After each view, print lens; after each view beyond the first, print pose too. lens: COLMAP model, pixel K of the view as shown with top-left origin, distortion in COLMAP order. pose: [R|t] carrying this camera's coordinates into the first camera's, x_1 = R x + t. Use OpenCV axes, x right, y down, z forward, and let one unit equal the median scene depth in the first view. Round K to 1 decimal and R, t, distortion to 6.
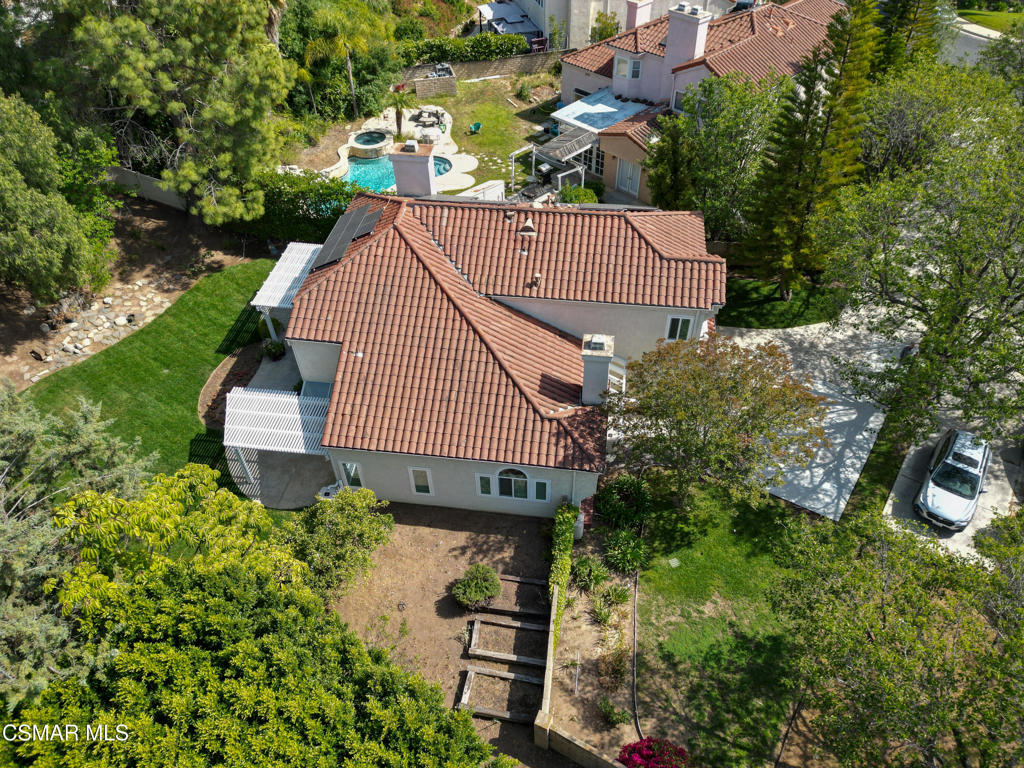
lens RADIAL K [[711.8, 0, 514.5], [0, 711.8, 386.3], [0, 0, 1]] dist [0.066431, -0.073859]
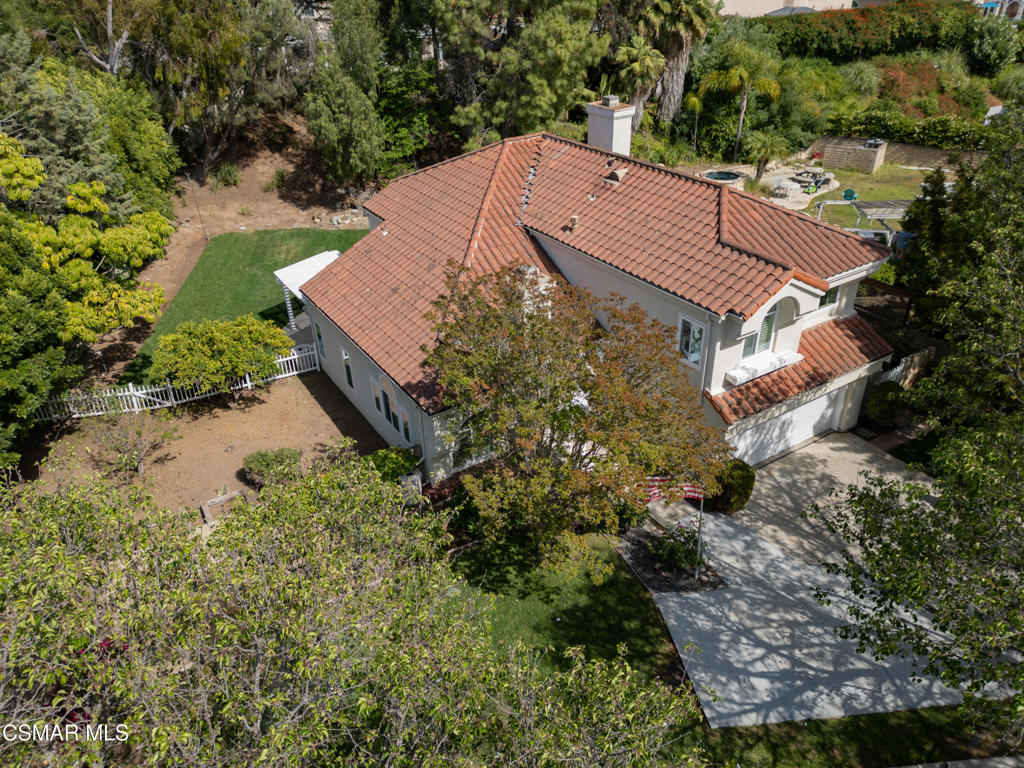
lens RADIAL K [[738.5, 0, 512.0], [0, 738.5, 384.0], [0, 0, 1]] dist [0.075030, -0.083053]
pose [[0.651173, 0.387572, -0.652504, 0.586488], [-0.518561, 0.854986, -0.009662, 0.047876], [0.554137, 0.344654, 0.757724, 0.386102]]
